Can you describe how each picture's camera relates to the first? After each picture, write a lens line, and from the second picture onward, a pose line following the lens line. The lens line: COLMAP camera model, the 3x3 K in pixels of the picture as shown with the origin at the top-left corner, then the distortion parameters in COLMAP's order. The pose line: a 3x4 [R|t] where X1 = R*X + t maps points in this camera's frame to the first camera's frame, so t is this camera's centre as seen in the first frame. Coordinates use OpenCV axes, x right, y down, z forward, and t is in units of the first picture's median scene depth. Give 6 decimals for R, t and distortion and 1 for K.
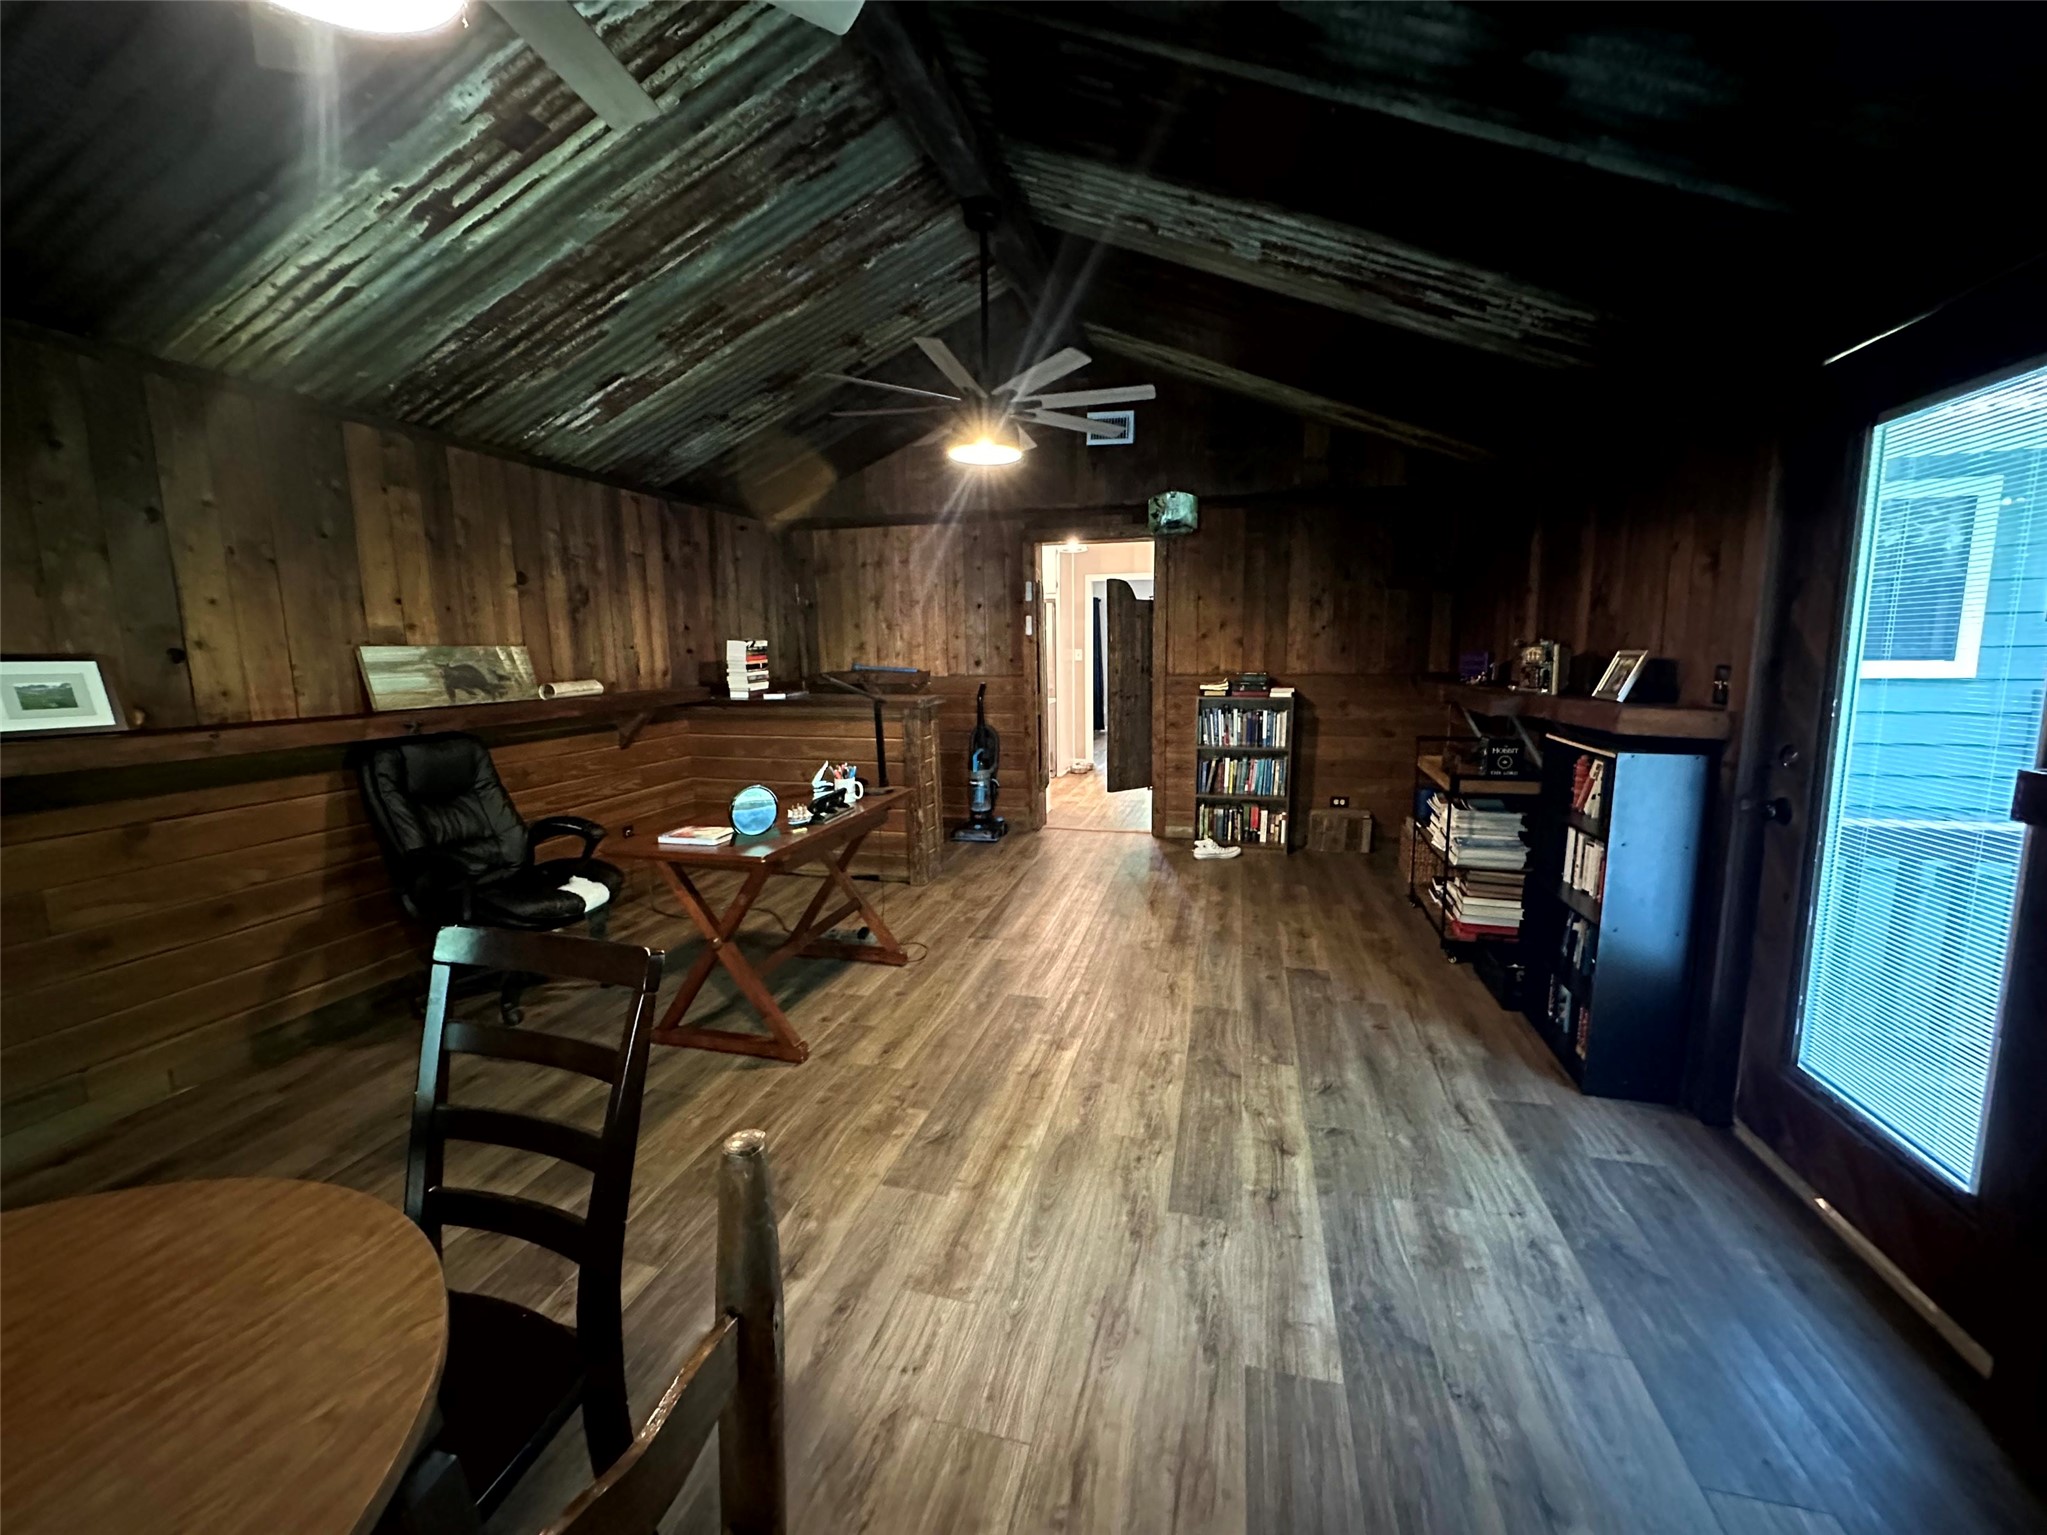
lens RADIAL K [[818.5, 0, 1020.9], [0, 818.5, 768.3], [0, 0, 1]] dist [-0.001252, 0.000194]
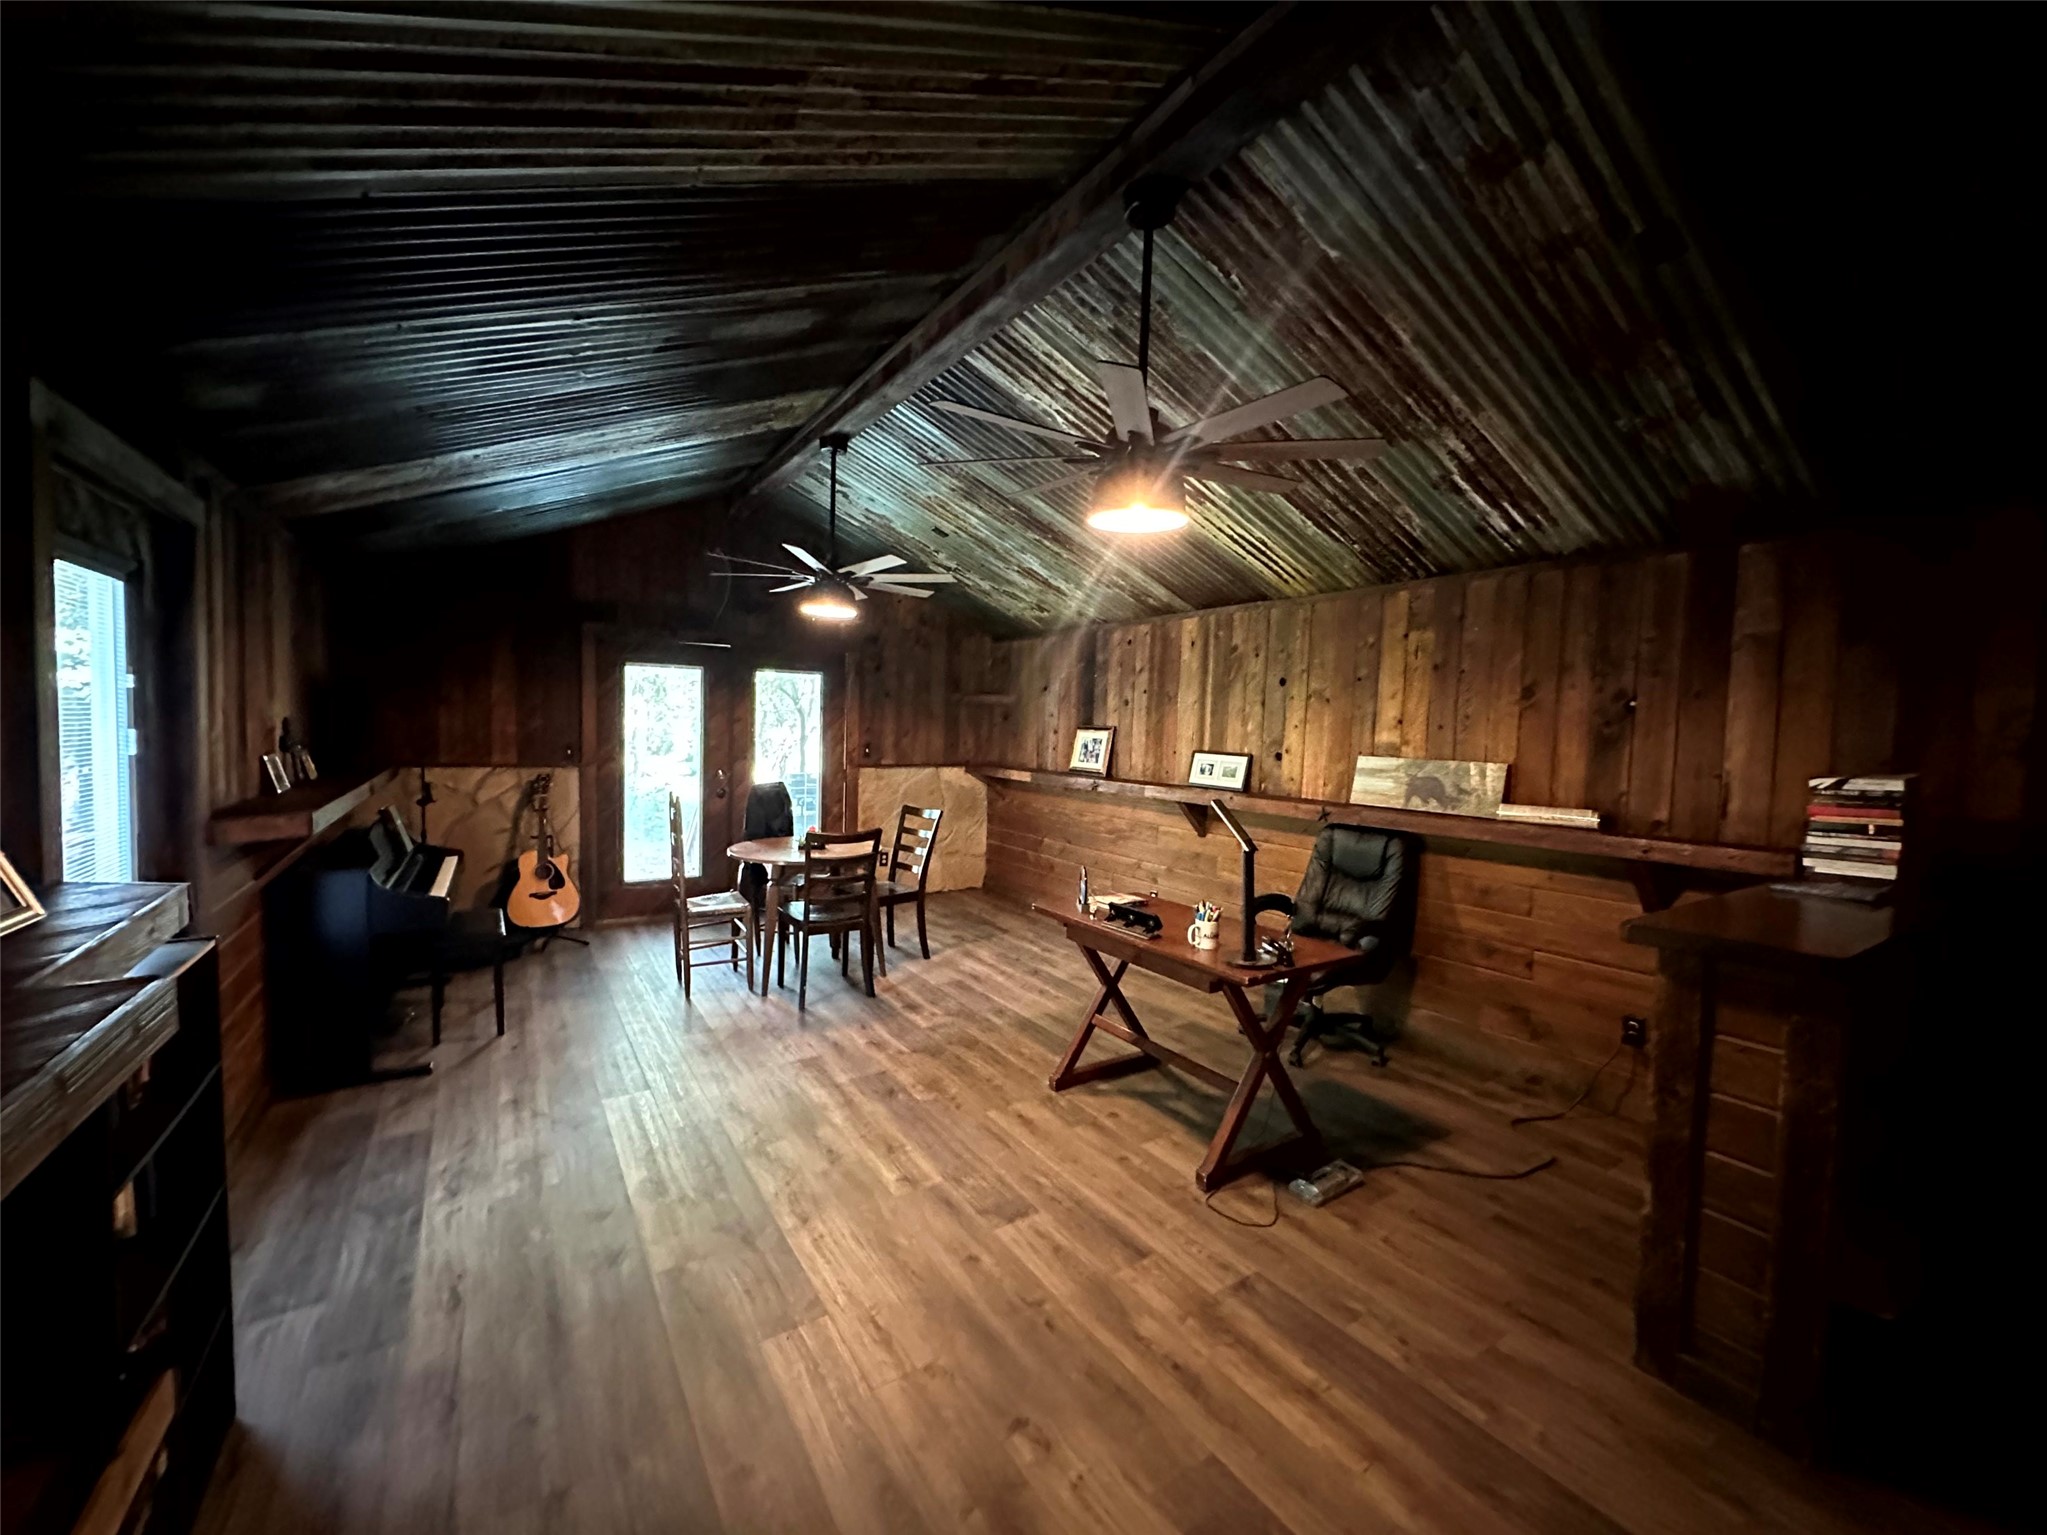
lens RADIAL K [[818.5, 0, 1022.9], [0, 818.5, 766.4], [0, 0, 1]] dist [-0.001252, 0.000194]
pose [[-0.670180, 0.033775, -0.741429, 0.776995], [-0.124259, 0.979758, 0.156950, -0.363359], [0.731723, 0.197313, -0.652418, 1.948347]]
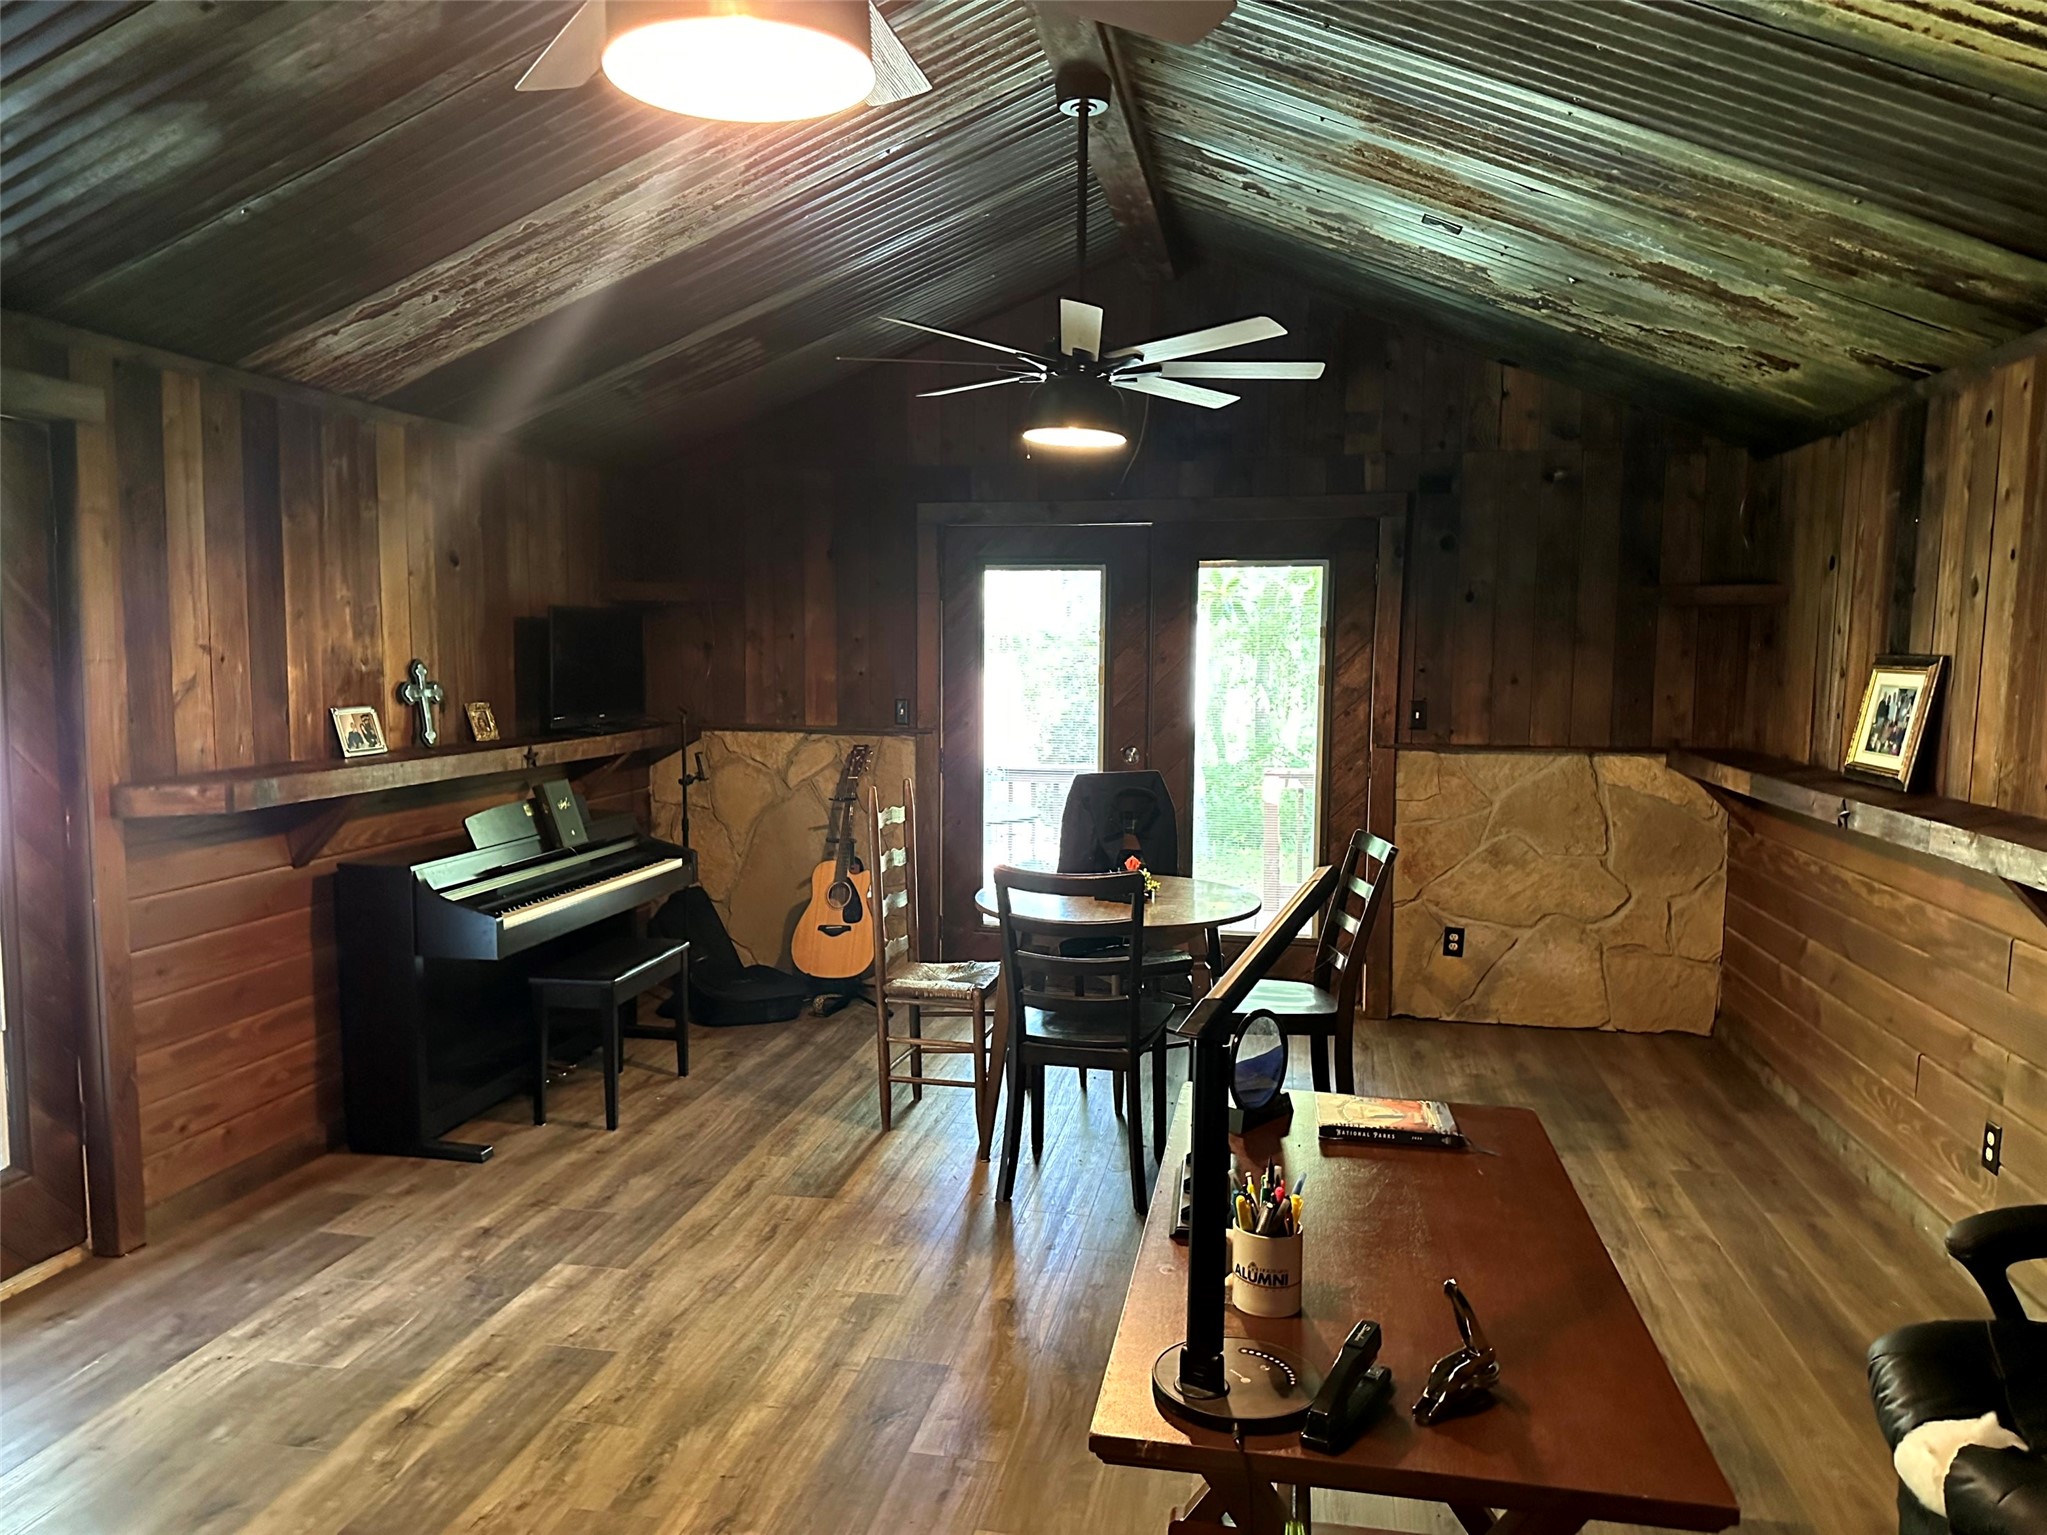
lens RADIAL K [[1459.6, 0, 1007.5], [0, 1459.6, 770.3], [0, 0, 1]] dist [0.057747, -0.003642]
pose [[-0.998160, 0.011123, -0.059603, -0.131873], [-0.002792, 0.973555, 0.228435, -0.378914], [0.060568, 0.228181, -0.971733, 2.082415]]
